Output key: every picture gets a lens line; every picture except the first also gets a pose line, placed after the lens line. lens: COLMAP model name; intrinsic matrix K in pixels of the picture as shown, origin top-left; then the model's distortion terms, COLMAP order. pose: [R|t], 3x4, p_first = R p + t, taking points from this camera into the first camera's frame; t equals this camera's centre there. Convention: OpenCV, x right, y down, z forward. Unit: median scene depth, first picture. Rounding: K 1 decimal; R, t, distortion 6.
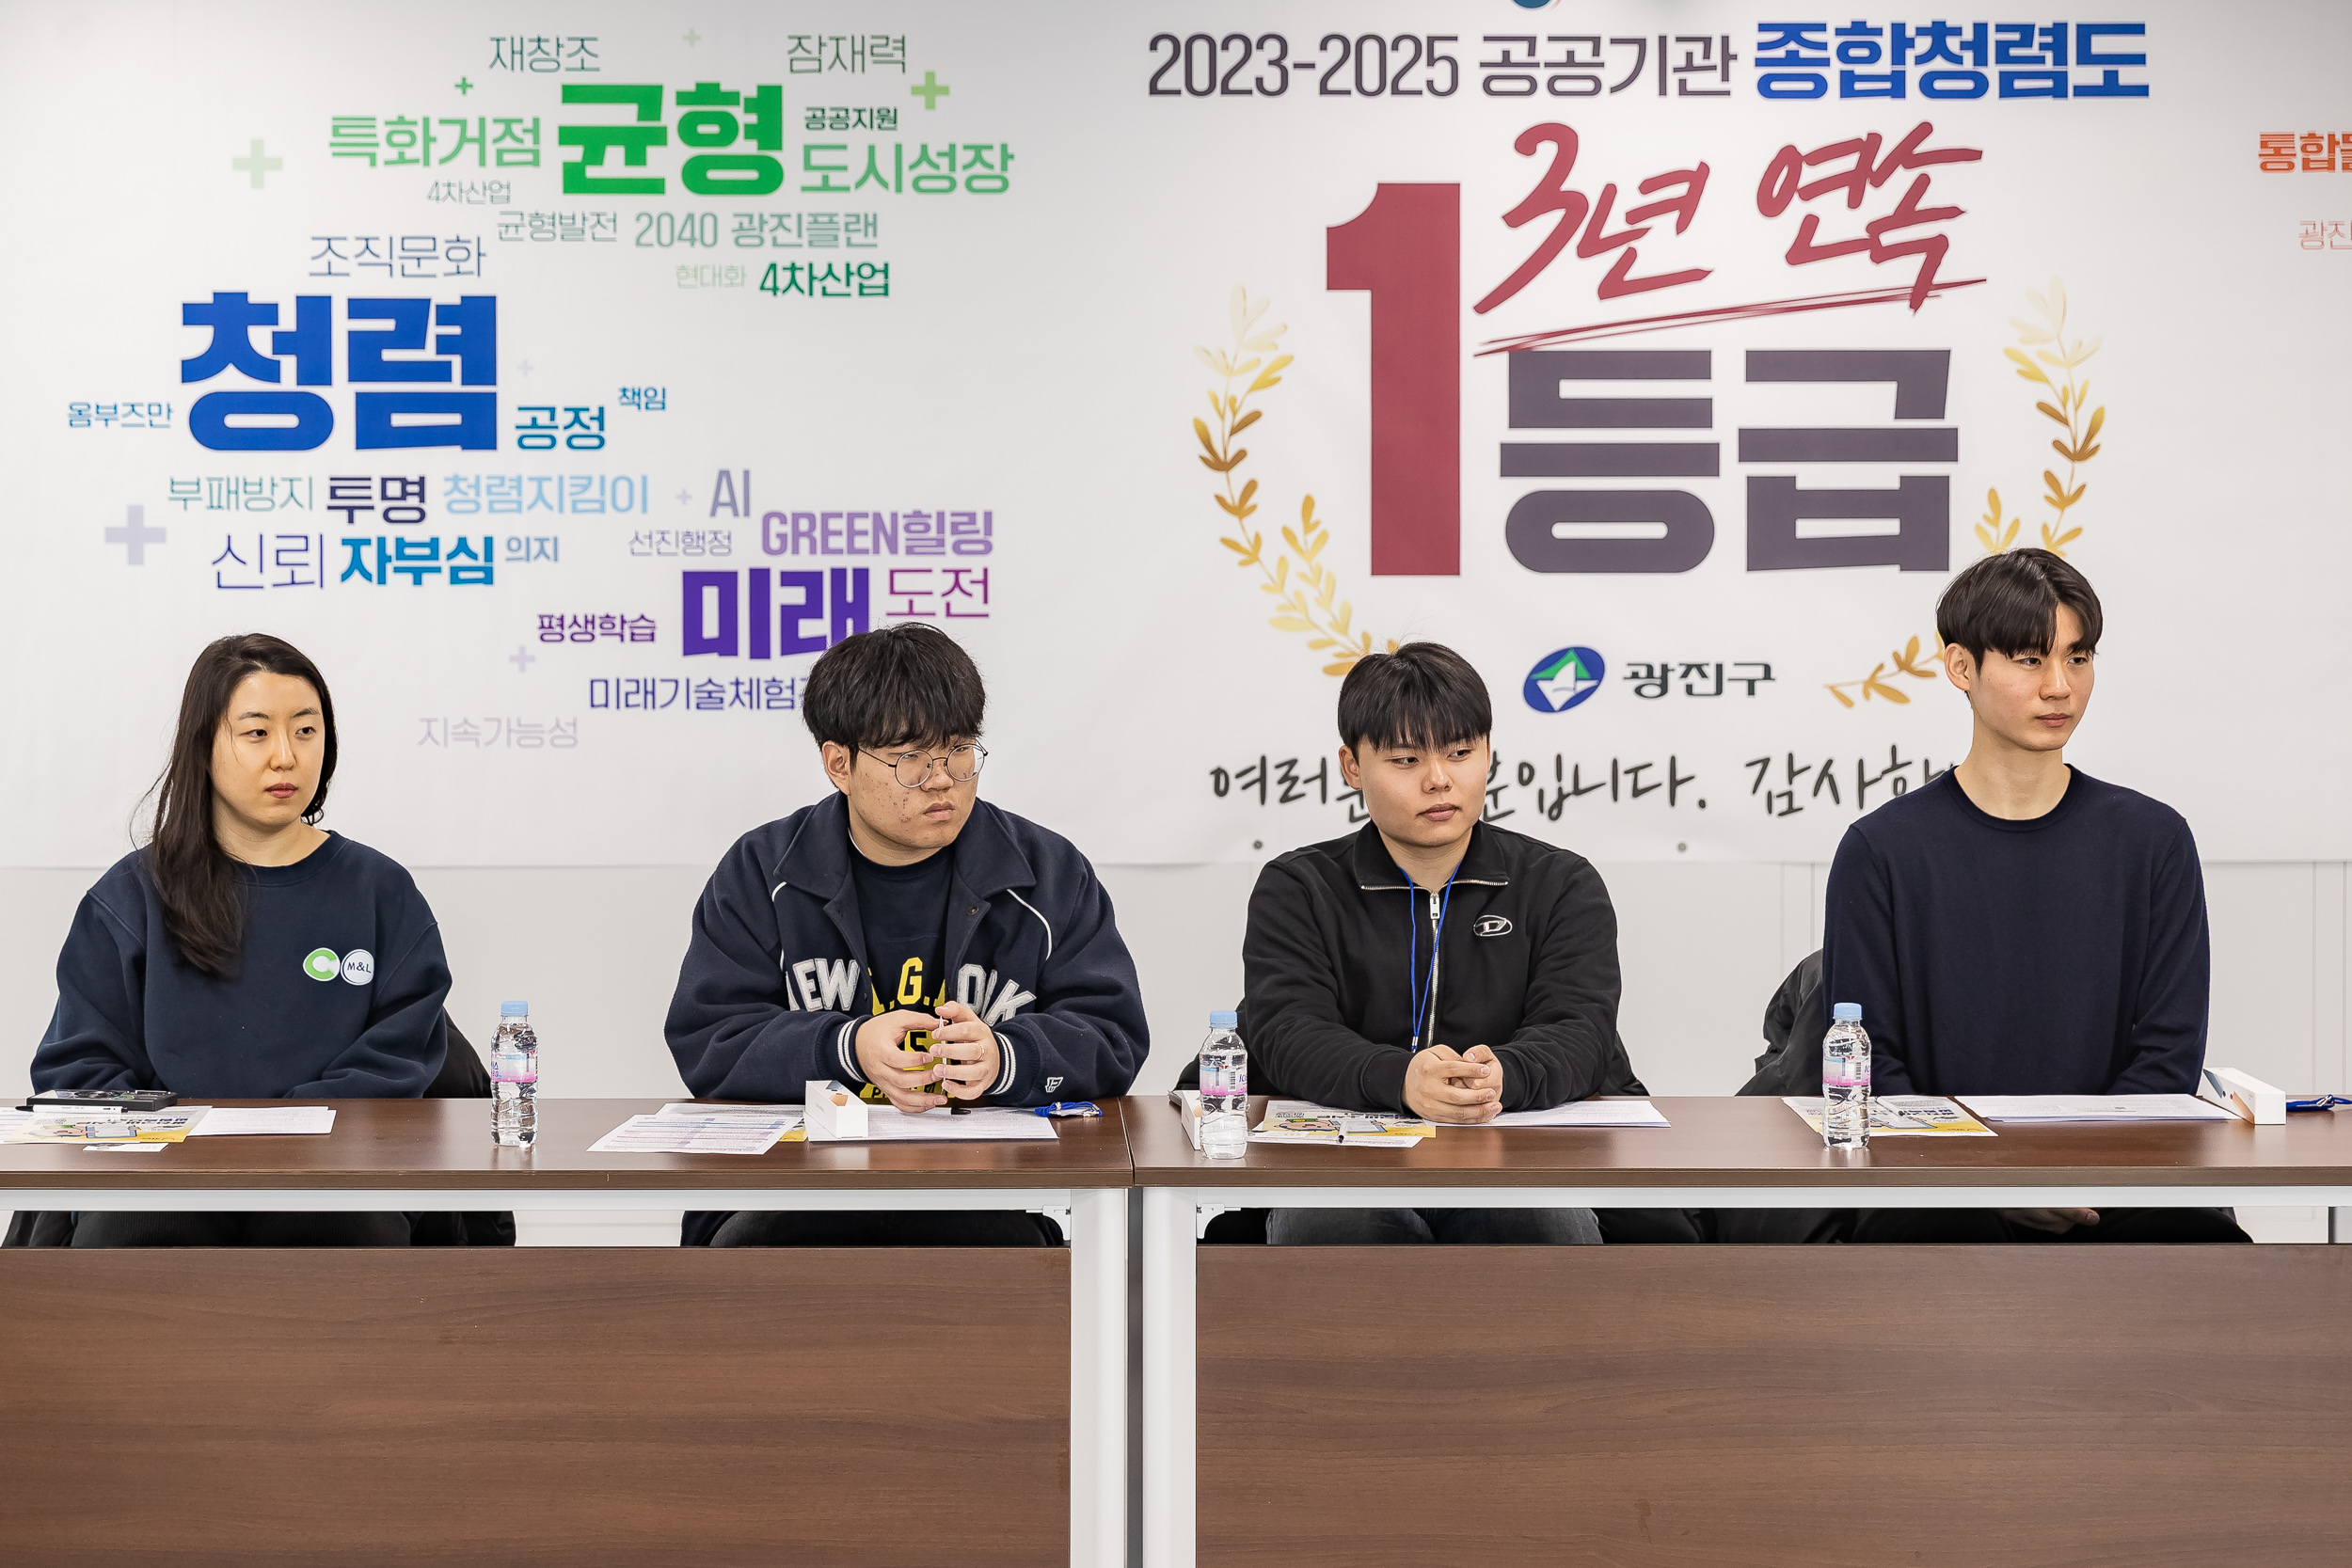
lens RADIAL K [[4223.2, 0, 1176.0], [0, 4223.2, 790.6], [0, 0, 1]] dist [0.077220, 0.000000]
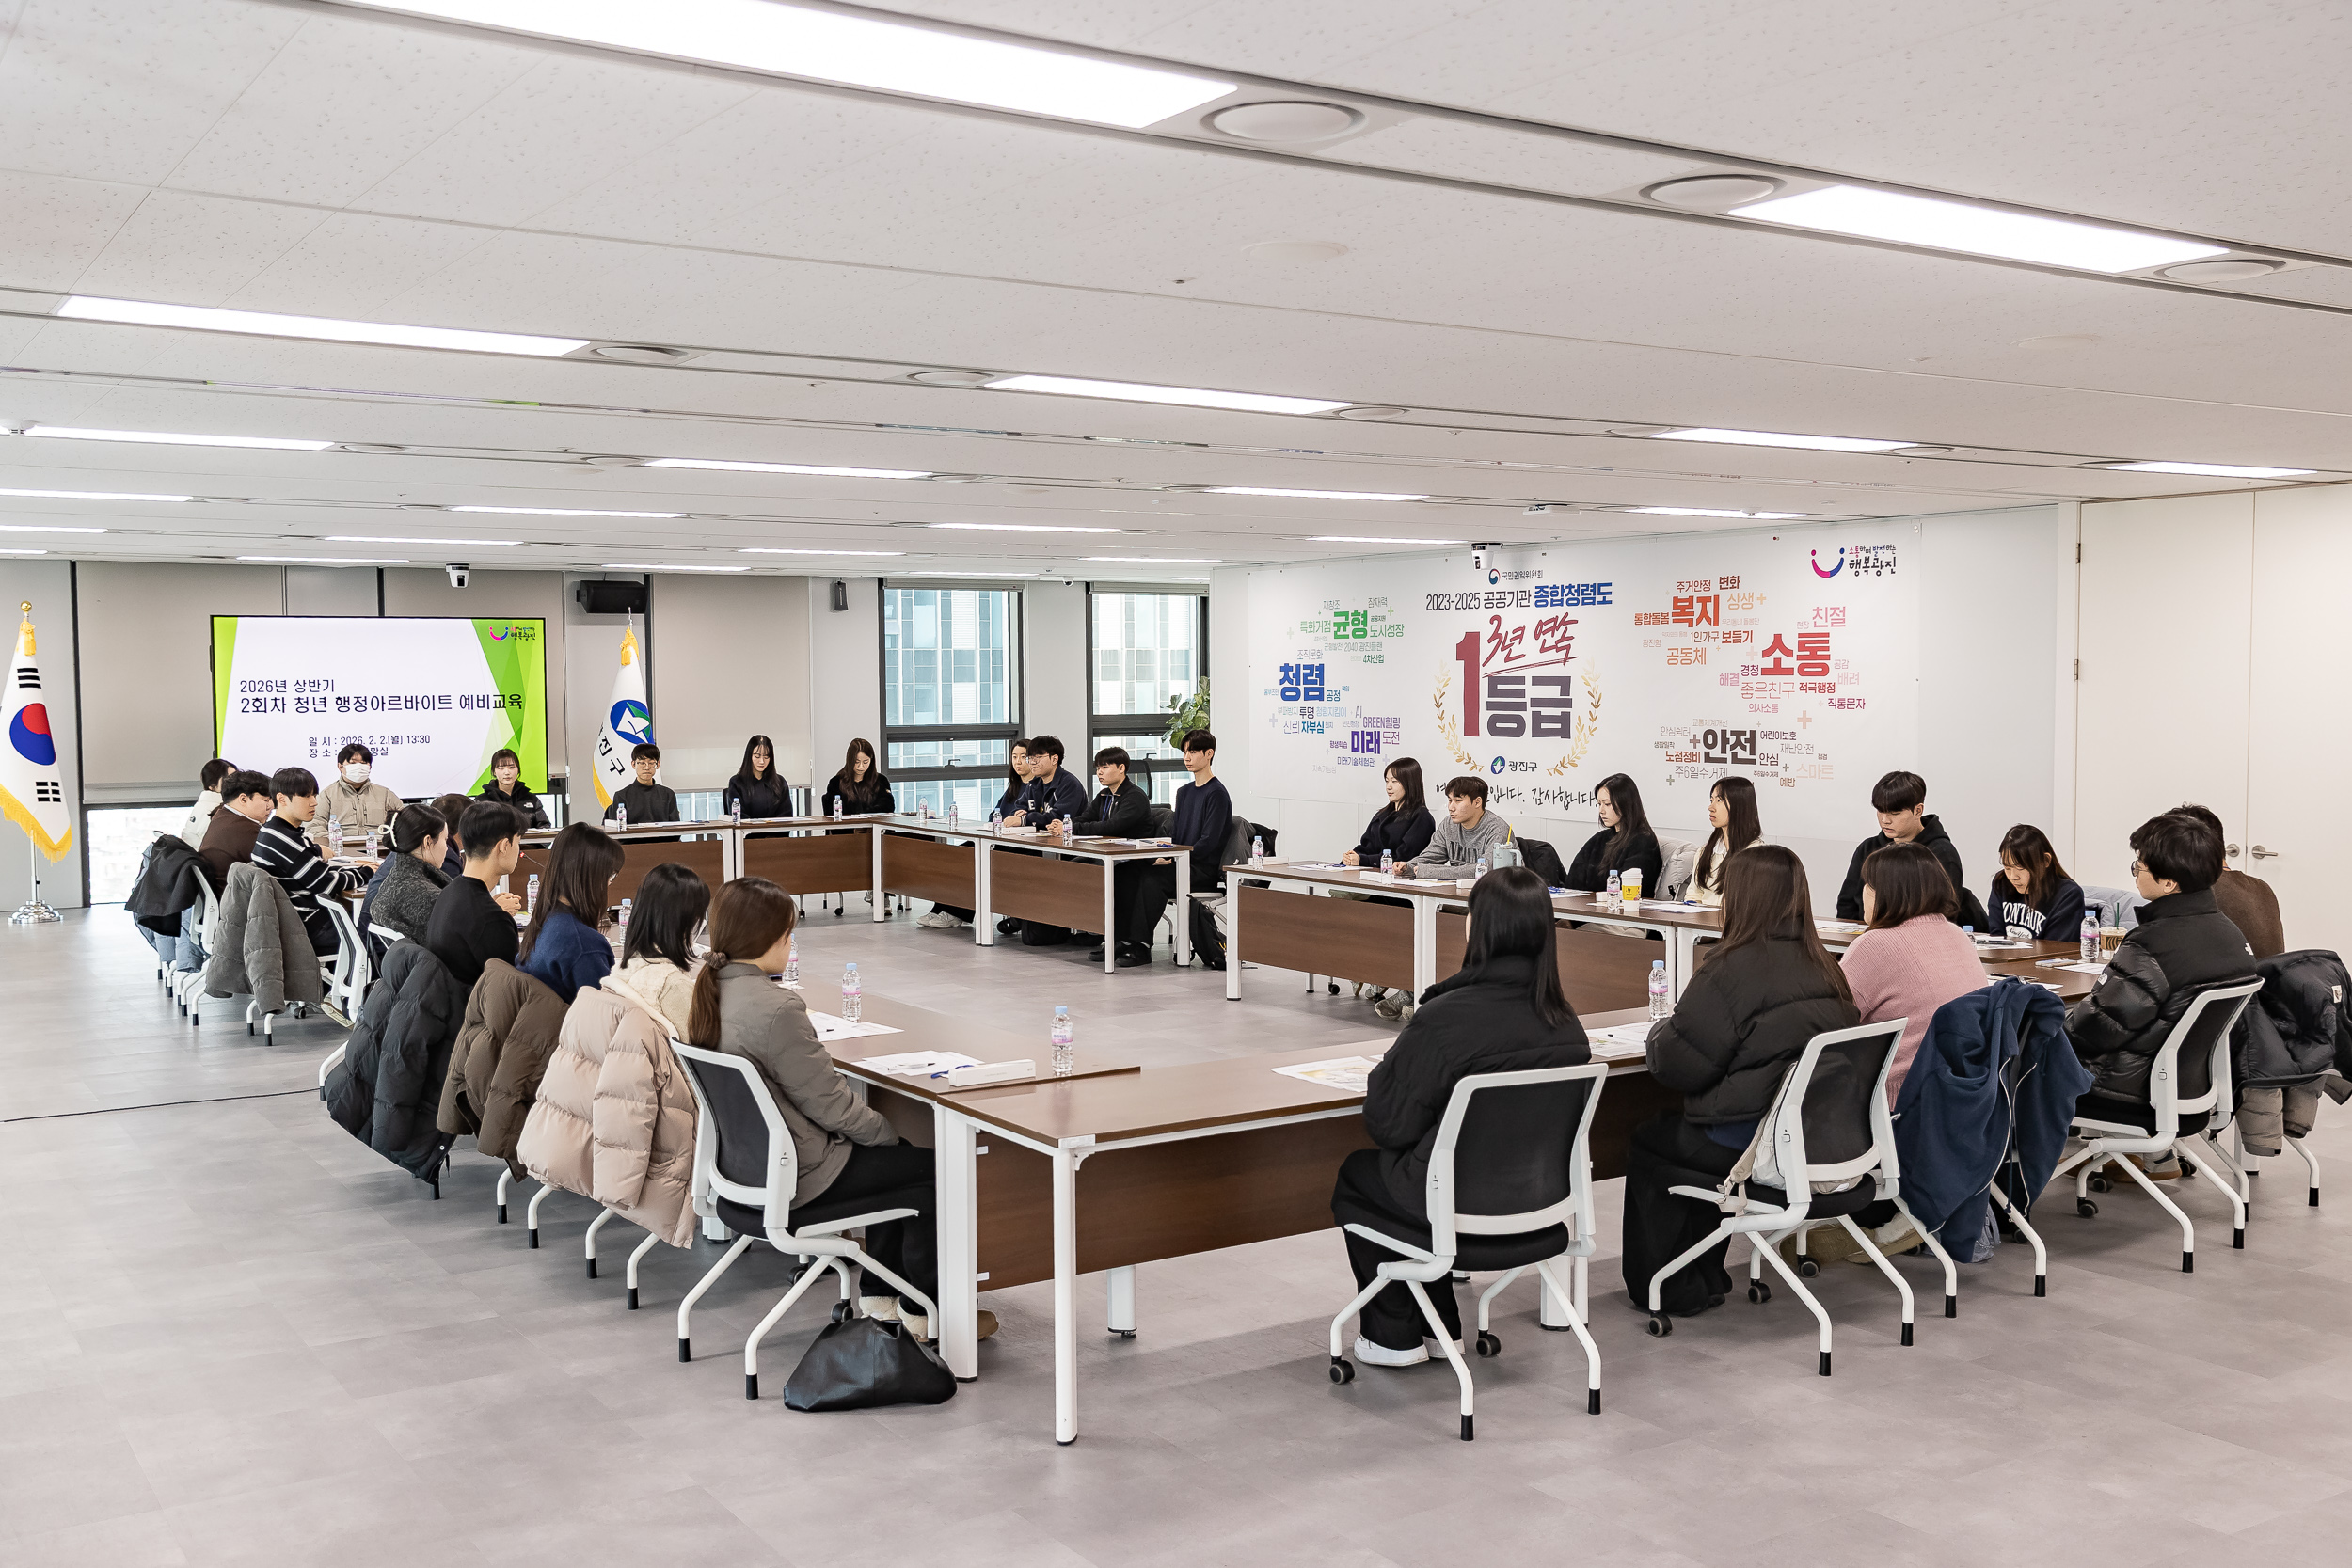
lens RADIAL K [[2114.3, 0, 1167.4], [0, 2114.3, 792.5], [0, 0, 1]] dist [-0.000829, 0.019067]
pose [[0.546181, 0.044186, -0.836501, 1.481123], [-0.039336, 0.998859, 0.027079, -0.041478], [0.836743, 0.018115, 0.547296, -0.248737]]
